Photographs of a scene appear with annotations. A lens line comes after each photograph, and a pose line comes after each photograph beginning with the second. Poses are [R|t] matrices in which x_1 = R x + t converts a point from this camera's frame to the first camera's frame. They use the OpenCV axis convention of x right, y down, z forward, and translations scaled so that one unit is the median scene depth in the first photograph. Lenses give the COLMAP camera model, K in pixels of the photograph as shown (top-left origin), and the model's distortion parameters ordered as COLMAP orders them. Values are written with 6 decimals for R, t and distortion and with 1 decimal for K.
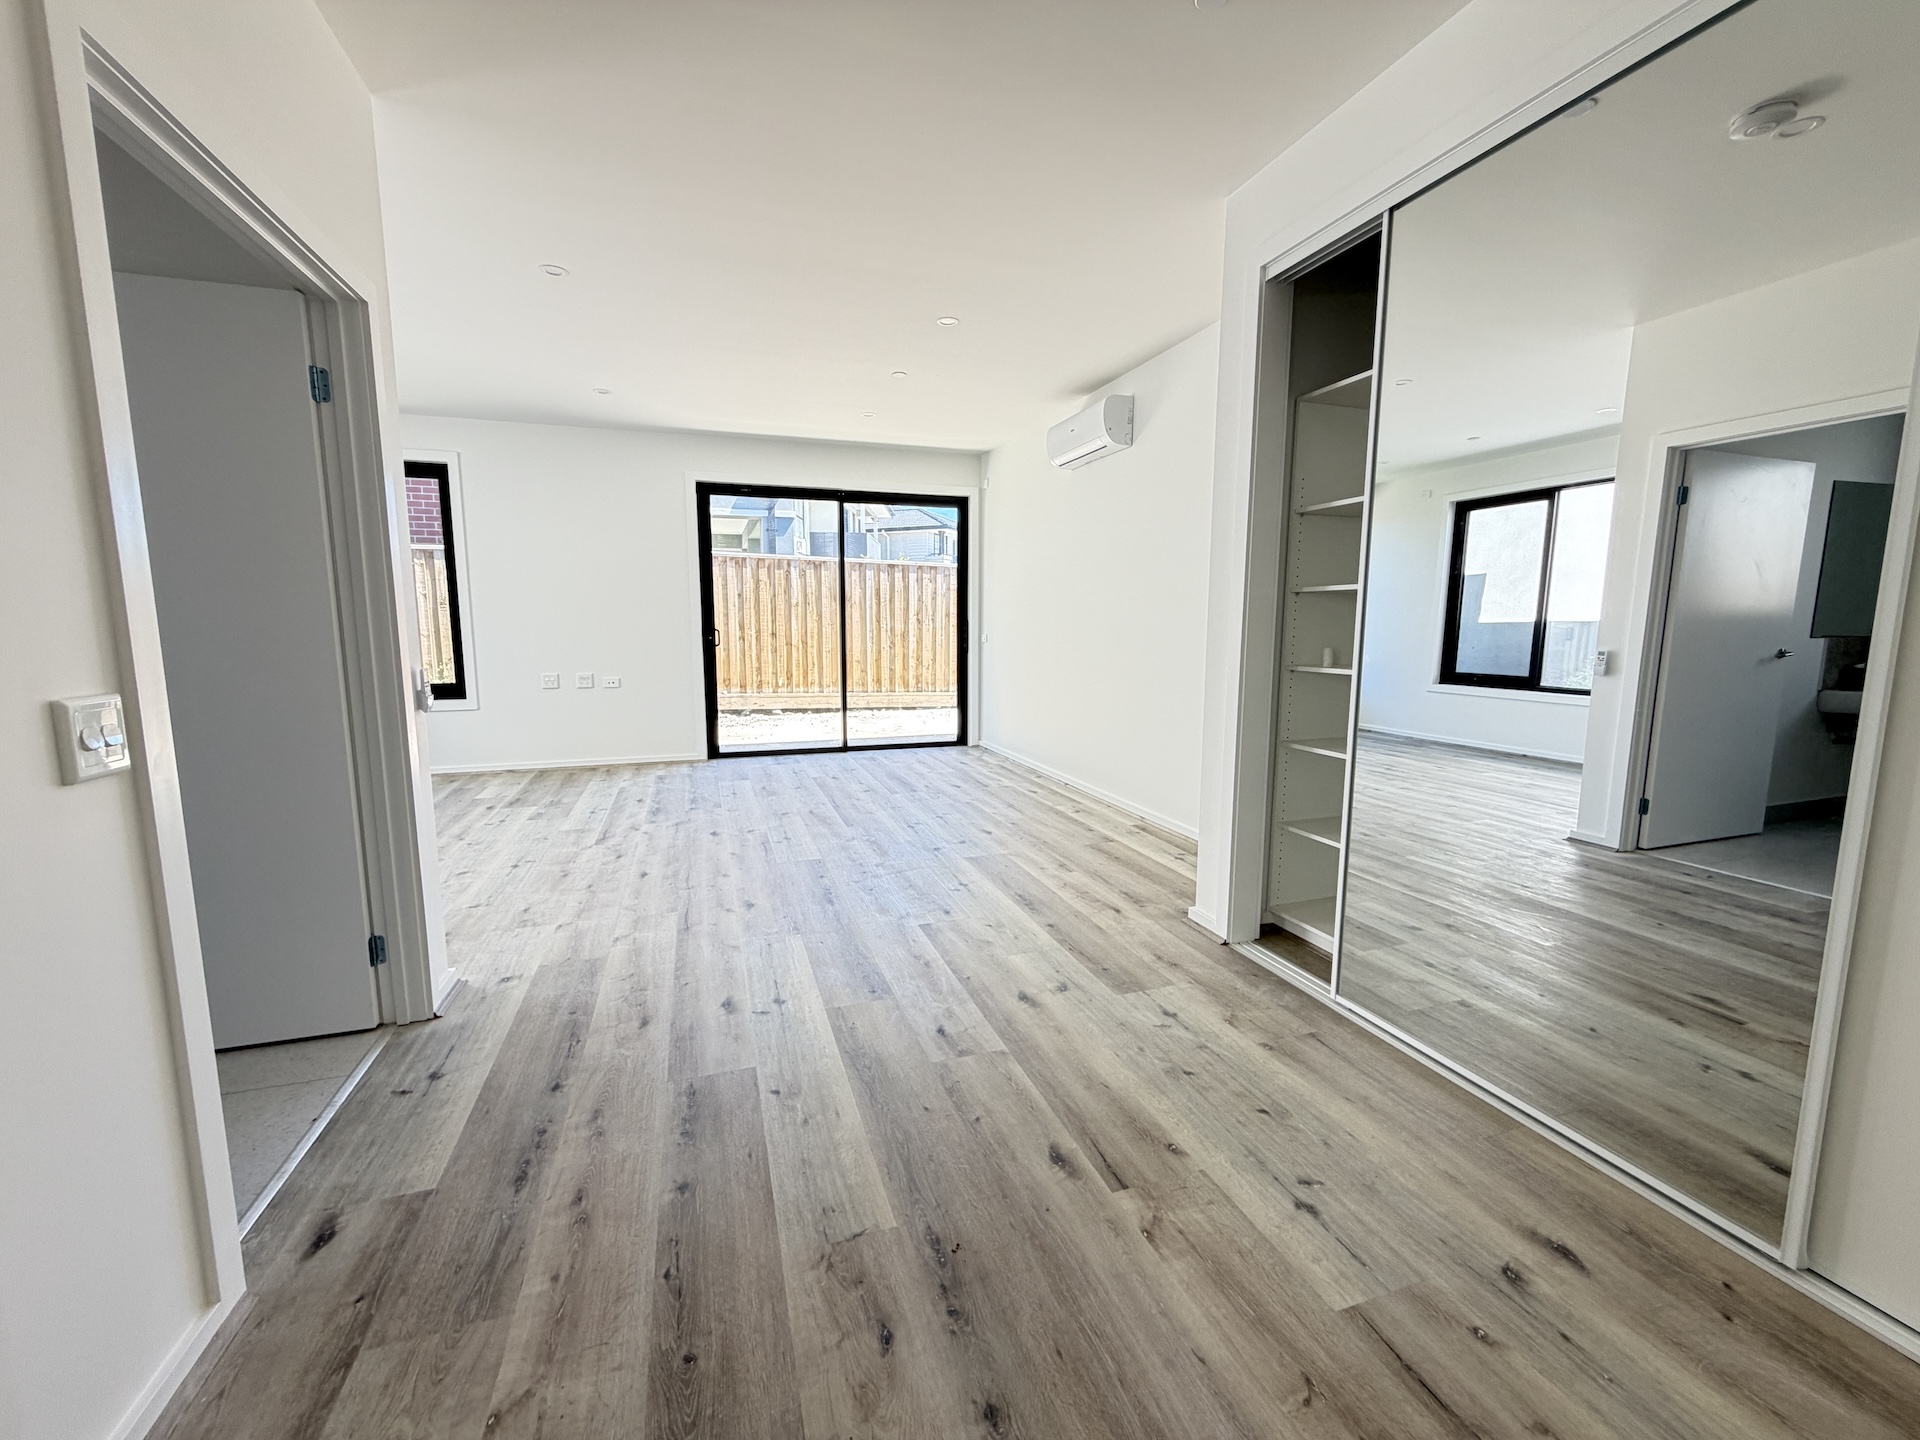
lens RADIAL K [[774.0, 0, 973.6], [0, 774.0, 725.0], [0, 0, 1]] dist [-0.001633, 0.000423]
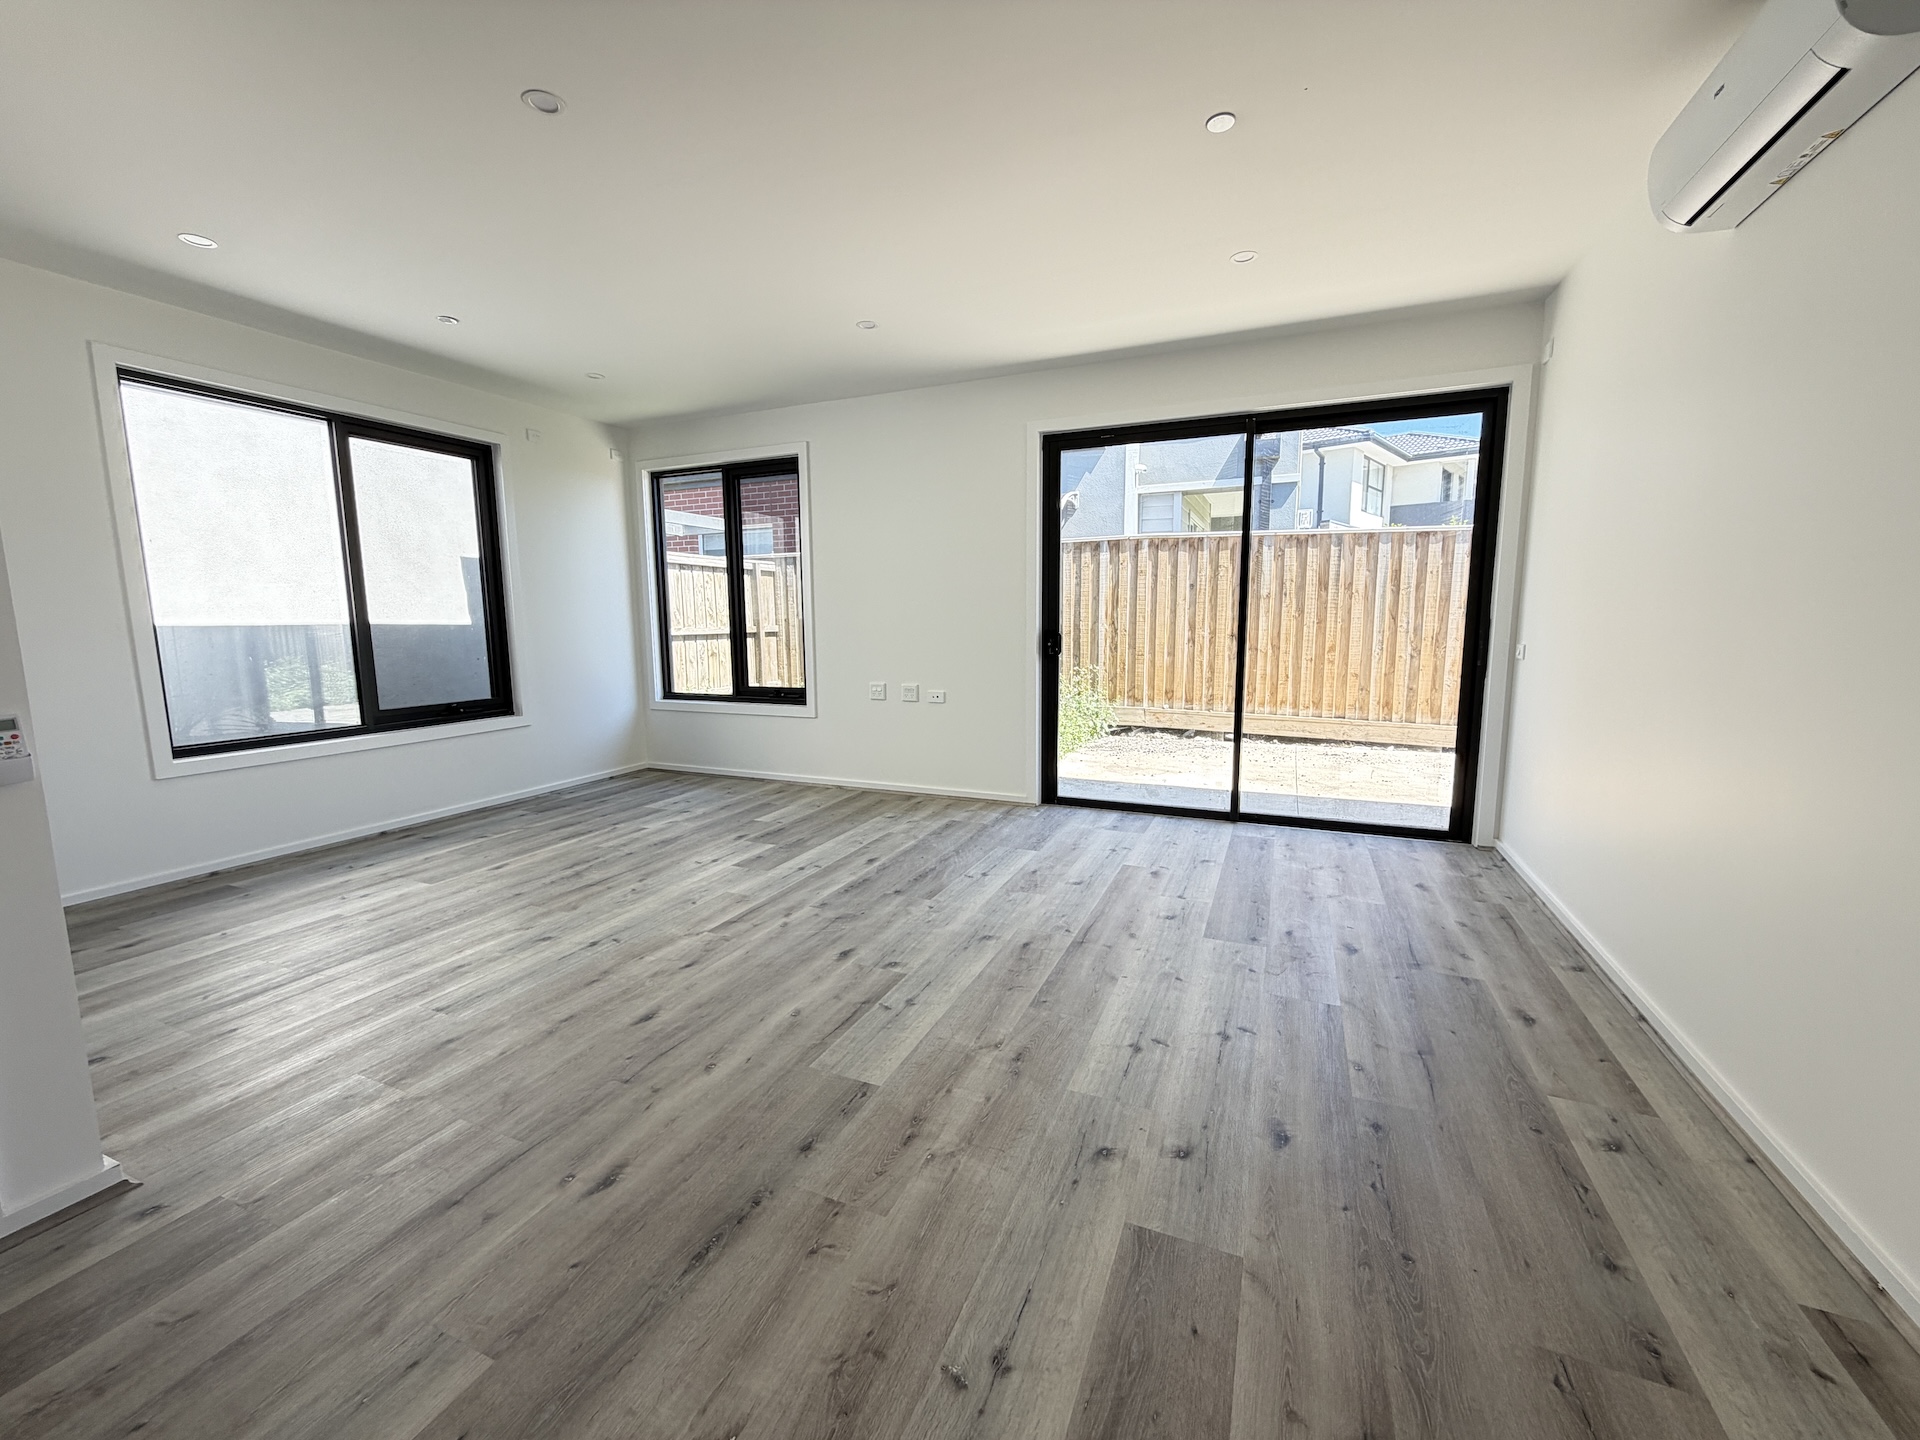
lens RADIAL K [[774.0, 0, 955.4], [0, 774.0, 717.8], [0, 0, 1]] dist [-0.001633, 0.000423]
pose [[0.730291, 0.080521, -0.678374, 0.096804], [-0.082240, 0.996170, 0.029710, -0.051744], [0.678168, 0.034093, 0.734116, 0.361018]]
